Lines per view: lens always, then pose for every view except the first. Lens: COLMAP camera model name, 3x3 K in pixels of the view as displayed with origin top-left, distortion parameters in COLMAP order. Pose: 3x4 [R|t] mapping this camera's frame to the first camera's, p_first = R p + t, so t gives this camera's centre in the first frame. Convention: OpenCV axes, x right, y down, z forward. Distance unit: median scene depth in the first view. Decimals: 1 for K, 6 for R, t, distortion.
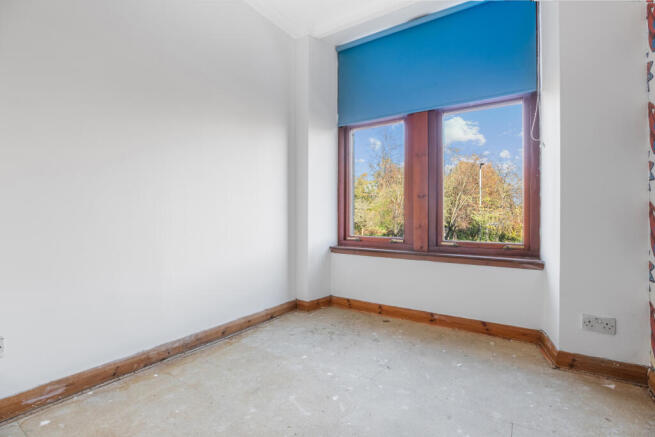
lens RADIAL K [[305.4, 0, 333.4], [0, 305.4, 219.1], [0, 0, 1]] dist [-0.028154, 0.008695]
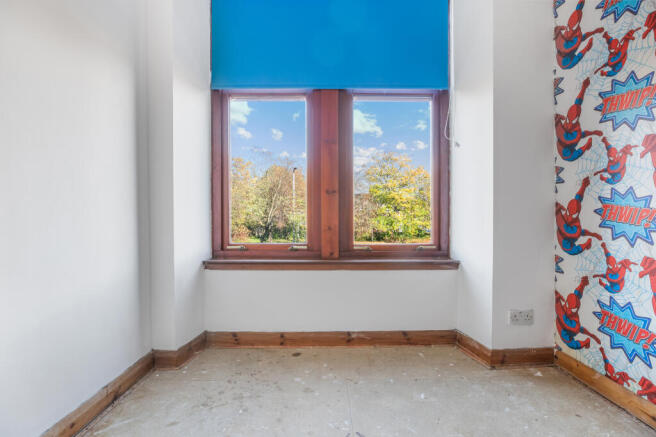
lens RADIAL K [[307.6, 0, 330.9], [0, 307.6, 216.9], [0, 0, 1]] dist [-0.045259, 0.016830]
pose [[0.836150, -0.006708, 0.548460, -0.172298], [0.011379, 0.999922, -0.005119, -0.003033], [-0.548383, 0.010521, 0.836161, 0.317485]]
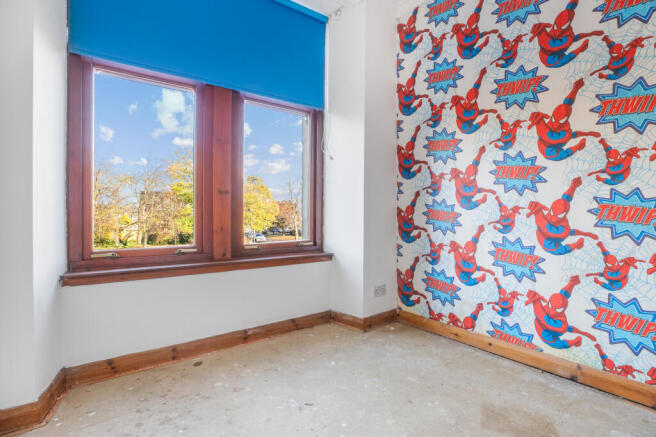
lens RADIAL K [[305.9, 0, 333.9], [0, 305.9, 219.1], [0, 0, 1]] dist [-0.028154, 0.008695]
pose [[0.360262, -0.013198, 0.932758, -0.375265], [0.014741, 0.999856, 0.008454, -0.005722], [-0.932735, 0.010704, 0.360405, 0.448293]]
